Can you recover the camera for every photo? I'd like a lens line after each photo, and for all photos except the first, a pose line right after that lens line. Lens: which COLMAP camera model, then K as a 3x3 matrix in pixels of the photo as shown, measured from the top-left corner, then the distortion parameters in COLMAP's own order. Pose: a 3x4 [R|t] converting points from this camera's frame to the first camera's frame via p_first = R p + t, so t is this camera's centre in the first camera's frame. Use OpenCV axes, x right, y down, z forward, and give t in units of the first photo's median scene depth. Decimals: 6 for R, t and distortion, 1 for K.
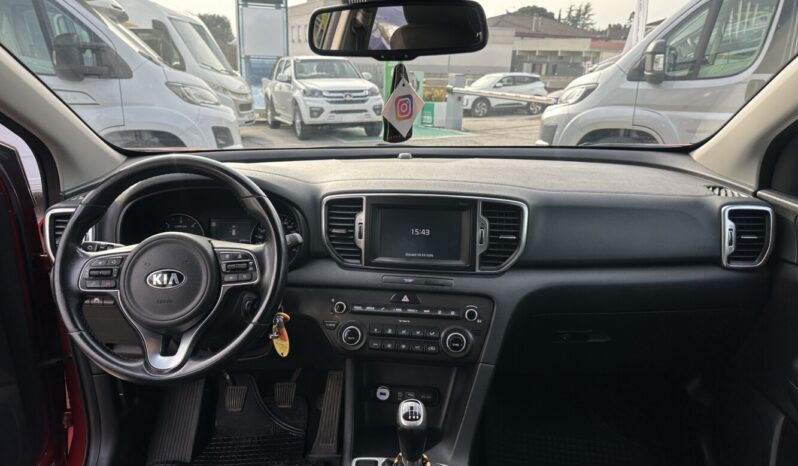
lens RADIAL K [[574.5, 0, 399.0], [0, 574.5, 233.0], [0, 0, 1]] dist [0.022010, -0.001838]
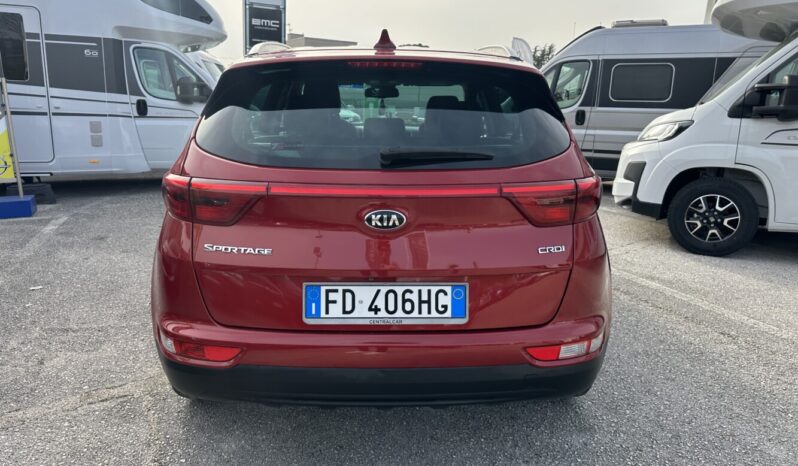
lens RADIAL K [[574.5, 0, 399.0], [0, 574.5, 233.0], [0, 0, 1]] dist [0.022010, -0.001838]
pose [[0.998975, 0.003568, 0.045121, -0.003078], [-0.001055, 0.998454, -0.055580, 0.069884], [-0.045249, 0.055476, 0.997434, -0.230365]]
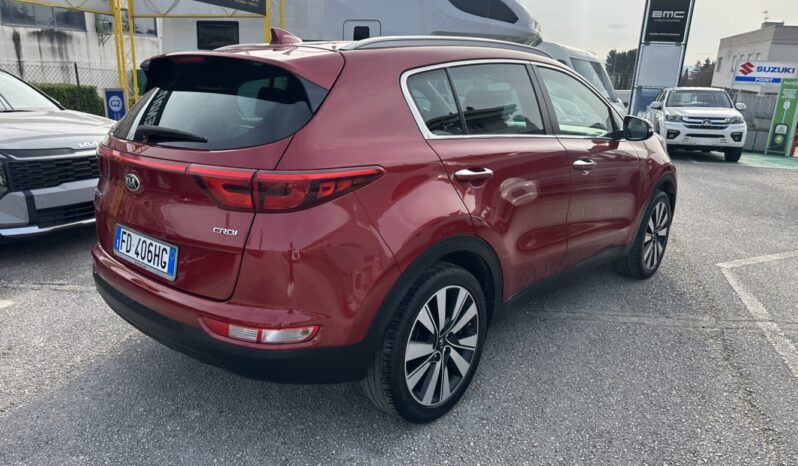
lens RADIAL K [[574.5, 0, 399.0], [0, 574.5, 233.0], [0, 0, 1]] dist [0.022010, -0.001838]
pose [[0.755990, 0.180648, -0.629162, 0.158455], [-0.209991, 0.977294, 0.028283, 0.053663], [0.619986, 0.110737, 0.776759, -0.181619]]
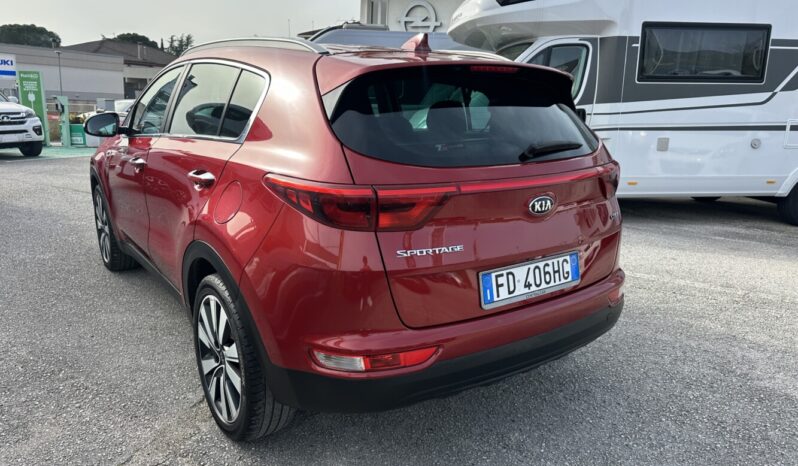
lens RADIAL K [[574.5, 0, 399.0], [0, 574.5, 233.0], [0, 0, 1]] dist [0.022010, -0.001838]
pose [[0.804497, -0.126532, 0.580323, -0.114841], [0.153826, 0.988095, 0.002193, 0.061023], [-0.573692, 0.087505, 0.814383, -0.202160]]
